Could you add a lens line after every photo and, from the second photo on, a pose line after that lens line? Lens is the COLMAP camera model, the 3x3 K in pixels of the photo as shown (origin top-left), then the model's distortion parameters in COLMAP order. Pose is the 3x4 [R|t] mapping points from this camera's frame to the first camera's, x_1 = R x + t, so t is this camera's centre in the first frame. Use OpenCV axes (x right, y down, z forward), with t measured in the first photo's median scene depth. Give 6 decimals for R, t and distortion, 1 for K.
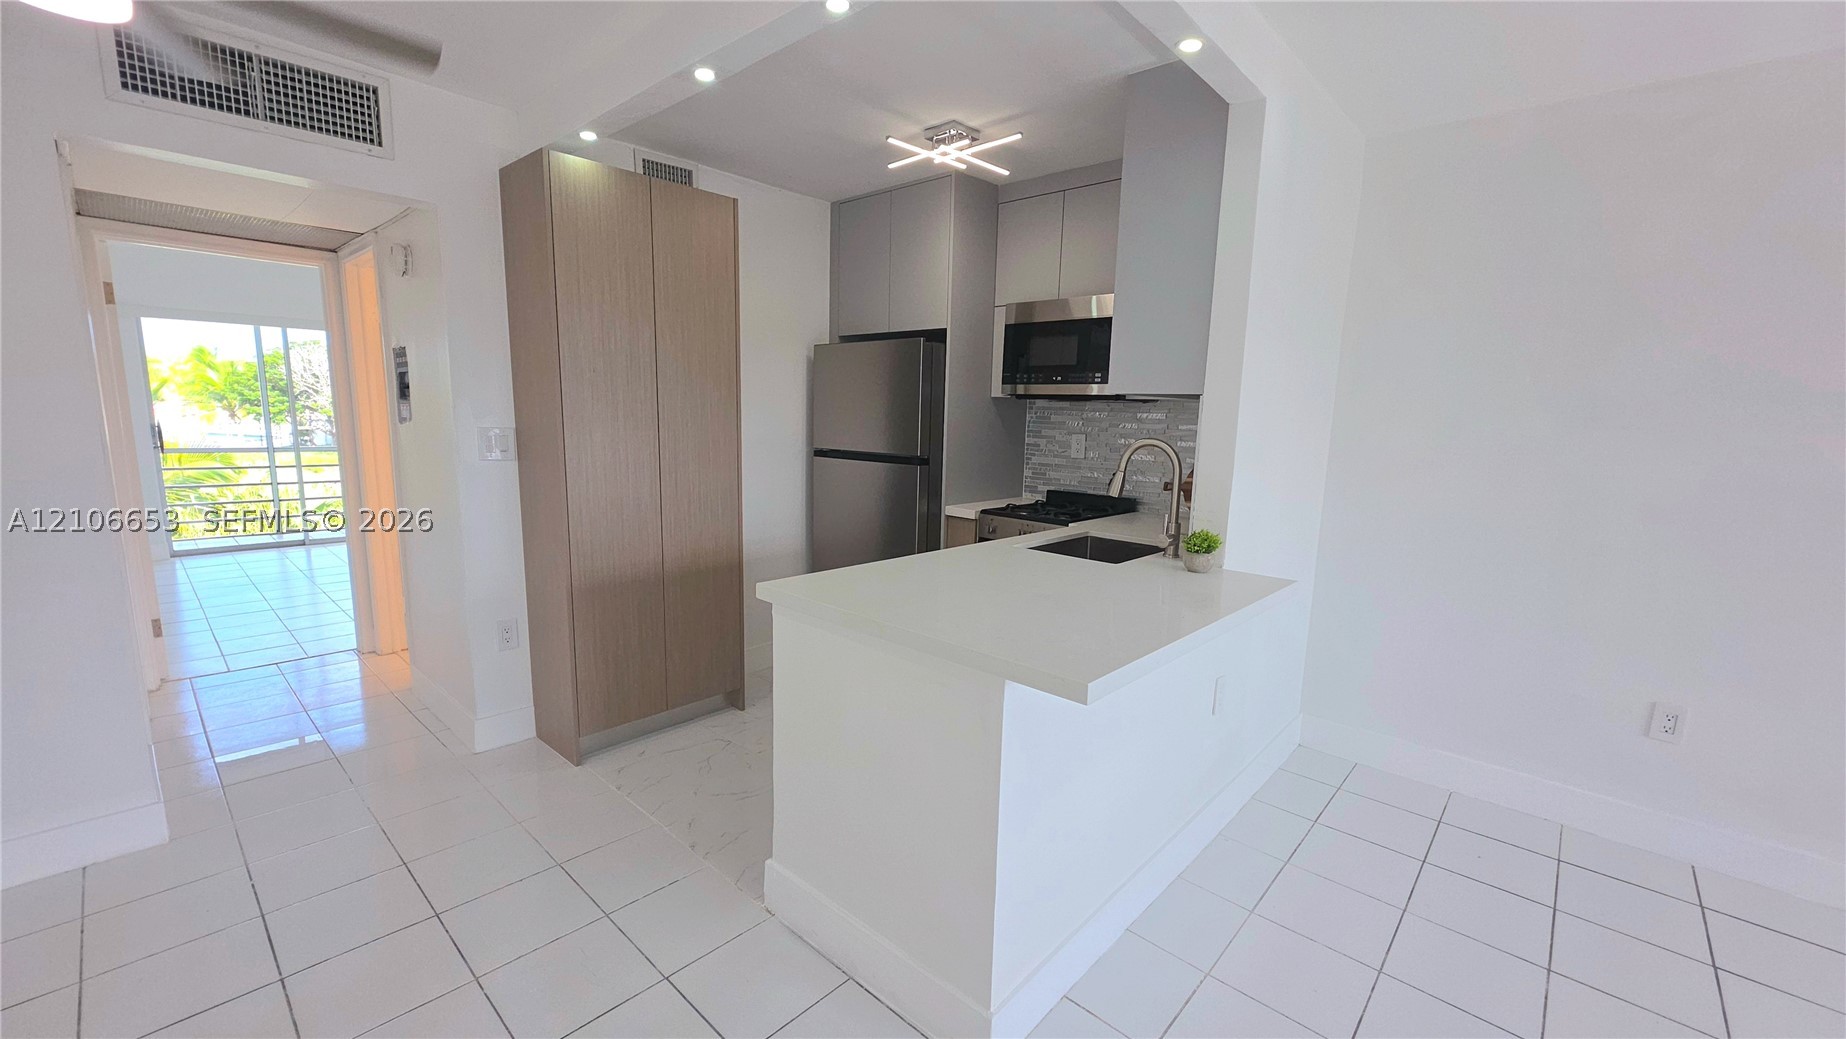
lens RADIAL K [[736.7, 0, 929.2], [0, 736.7, 529.3], [0, 0, 1]] dist [0.003327, -0.002224]
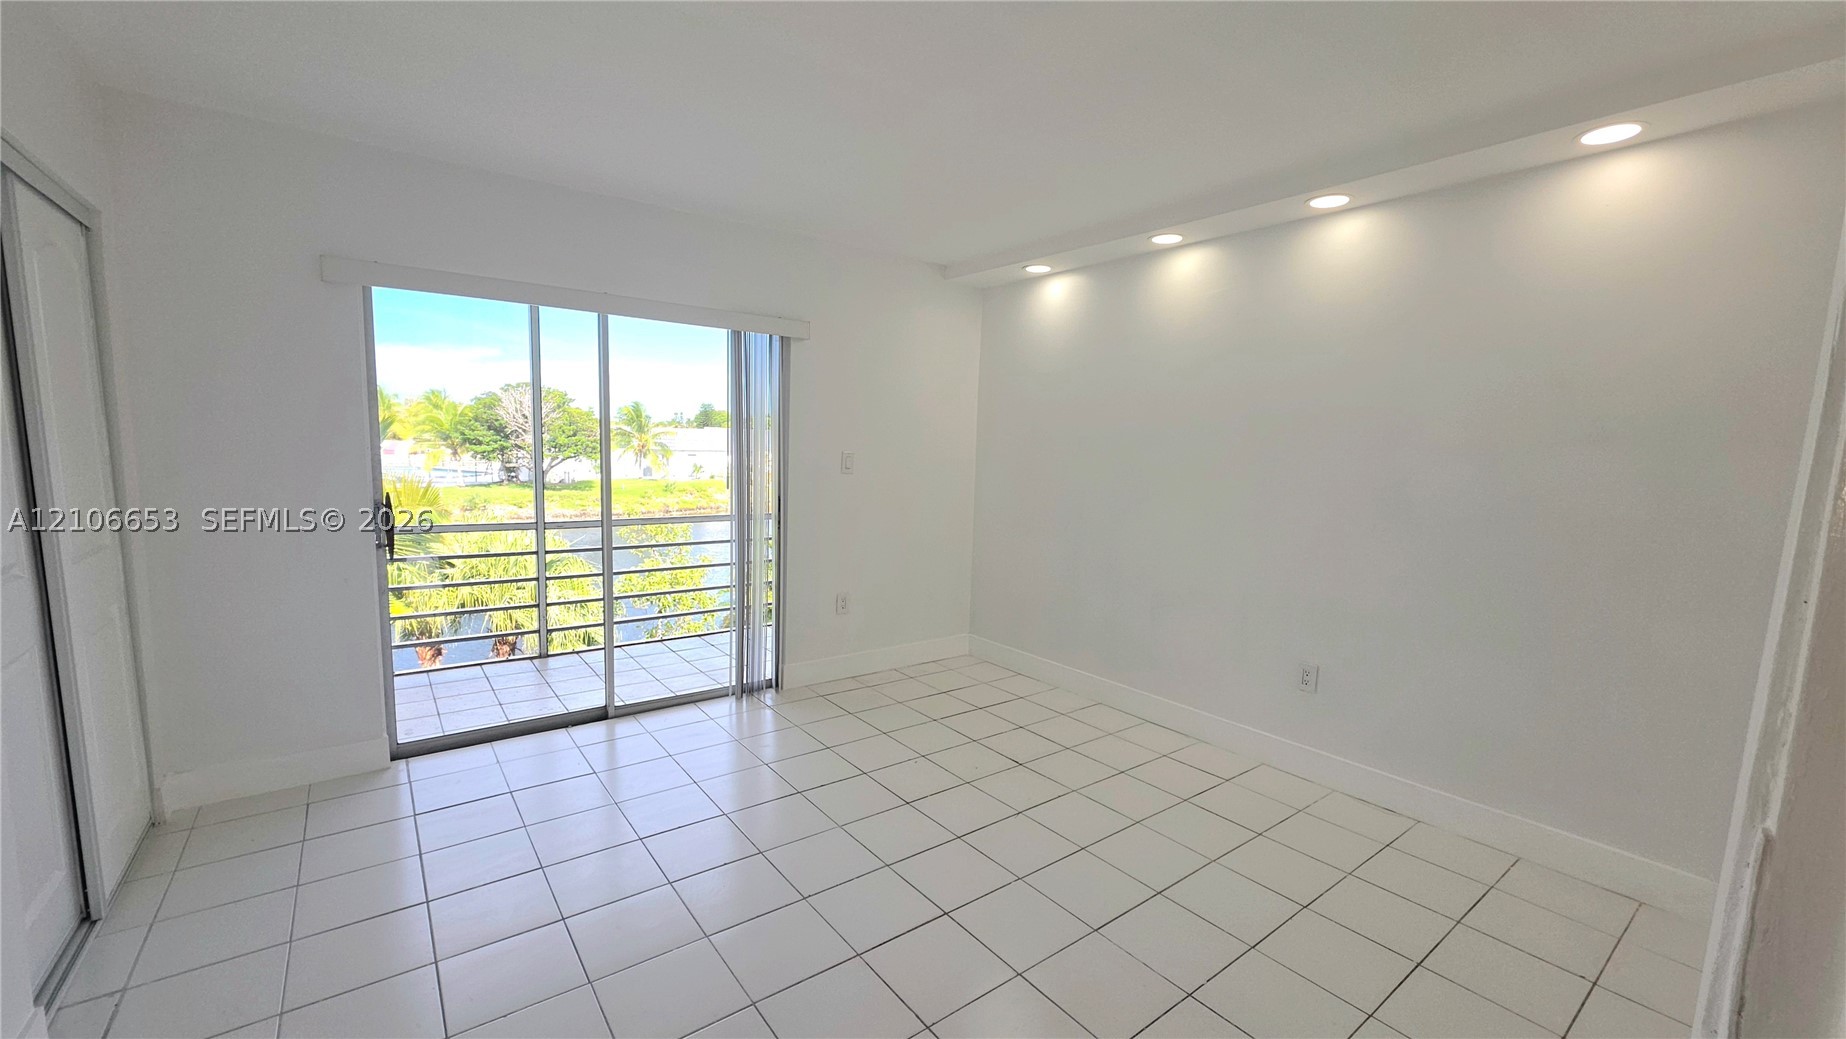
lens RADIAL K [[736.7, 0, 927.1], [0, 736.7, 531.9], [0, 0, 1]] dist [0.003327, -0.002224]
pose [[0.983849, 0.027421, -0.176888, -0.076196], [-0.036368, 0.998207, -0.047534, -0.014286], [0.175267, 0.053200, 0.983083, 0.073195]]
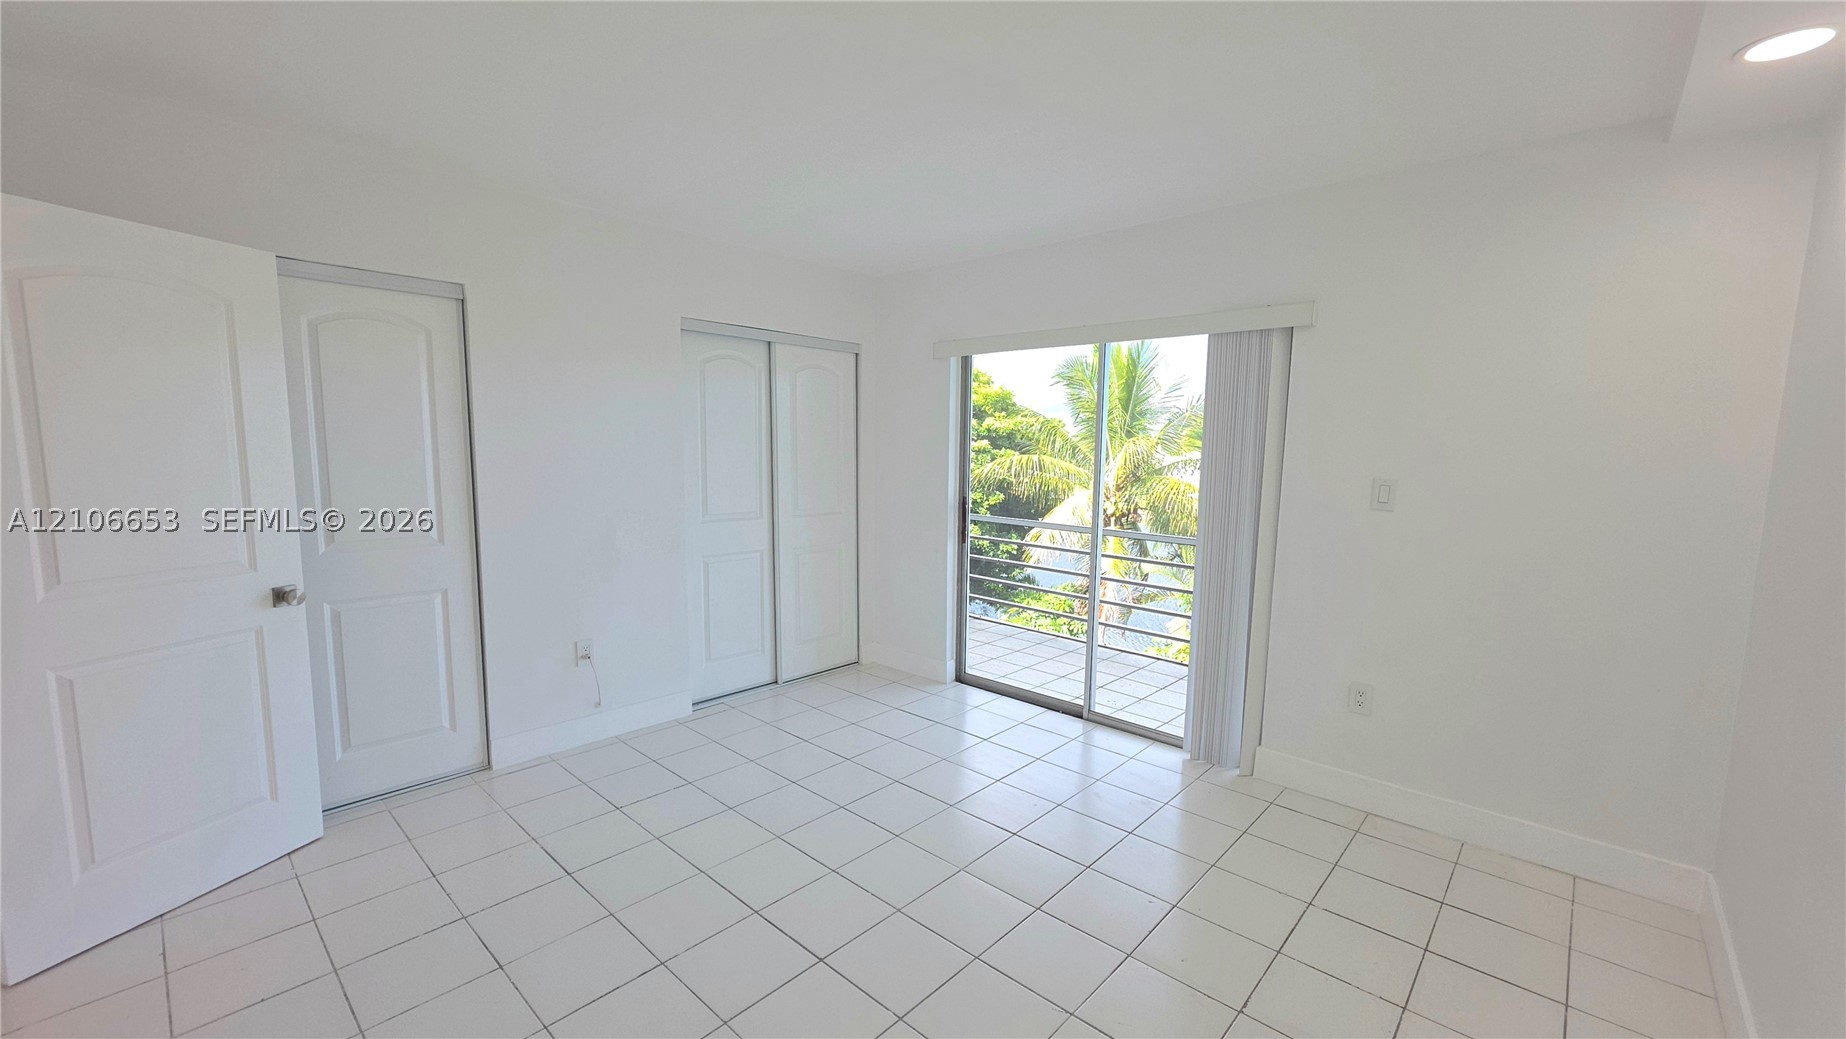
lens RADIAL K [[736.7, 0, 920.8], [0, 736.7, 521.1], [0, 0, 1]] dist [0.003327, -0.002224]
pose [[-0.006829, 0.082272, -0.996586, -0.041271], [-0.178041, 0.980586, 0.082171, -0.022582], [0.983999, 0.177994, 0.007951, 0.121589]]
